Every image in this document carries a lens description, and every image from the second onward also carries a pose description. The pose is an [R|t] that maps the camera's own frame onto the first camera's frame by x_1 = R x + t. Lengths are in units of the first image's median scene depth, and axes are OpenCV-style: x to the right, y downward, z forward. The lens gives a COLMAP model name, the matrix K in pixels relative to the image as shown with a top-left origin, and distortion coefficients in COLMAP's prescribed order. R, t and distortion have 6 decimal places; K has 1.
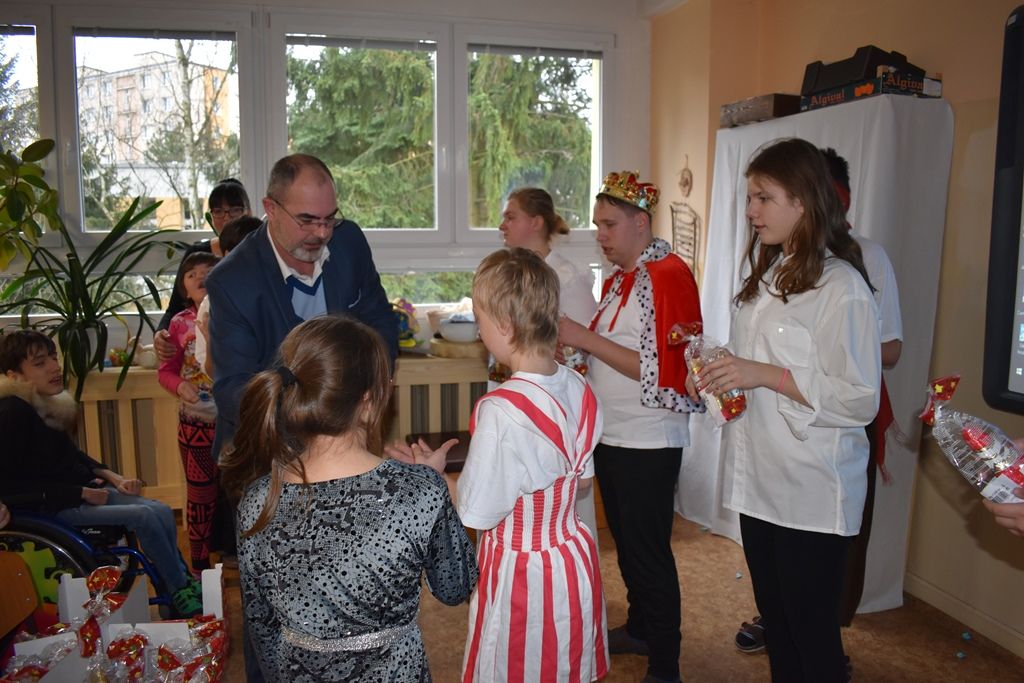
lens RADIAL K [[809.4, 0, 512.0], [0, 809.4, 341.5], [0, 0, 1]] dist [0.074737, -0.157103]
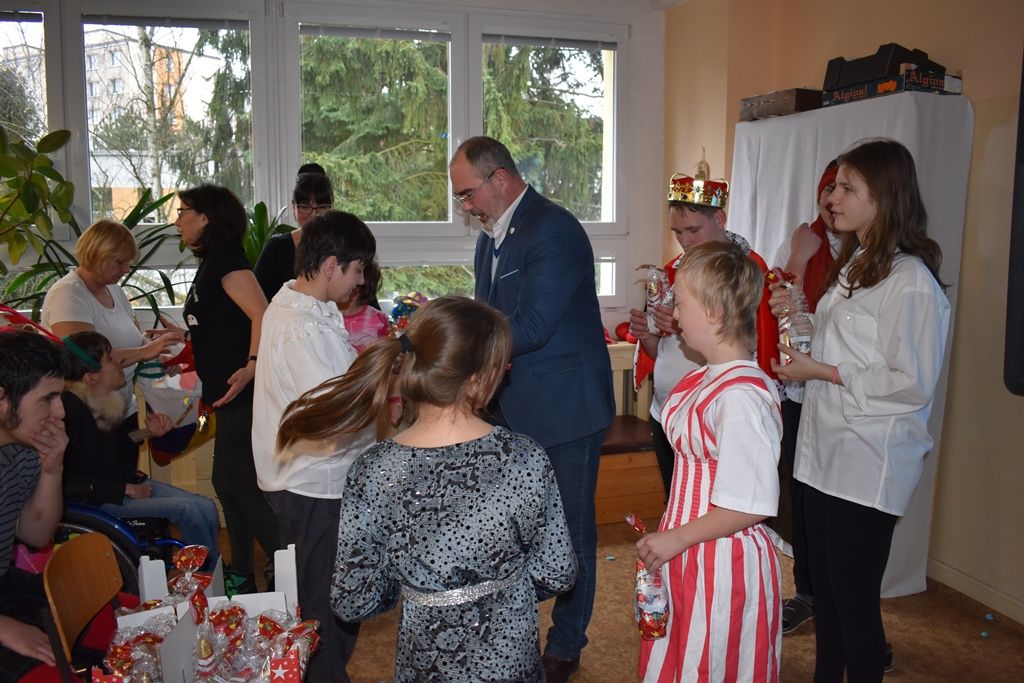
lens RADIAL K [[880.3, 0, 512.0], [0, 880.3, 341.5], [0, 0, 1]] dist [0.052793, -0.128358]
pose [[0.999446, -0.004019, 0.033042, -0.064456], [0.004100, 0.999989, -0.002381, 0.010654], [-0.033032, 0.002515, 0.999451, -0.078623]]
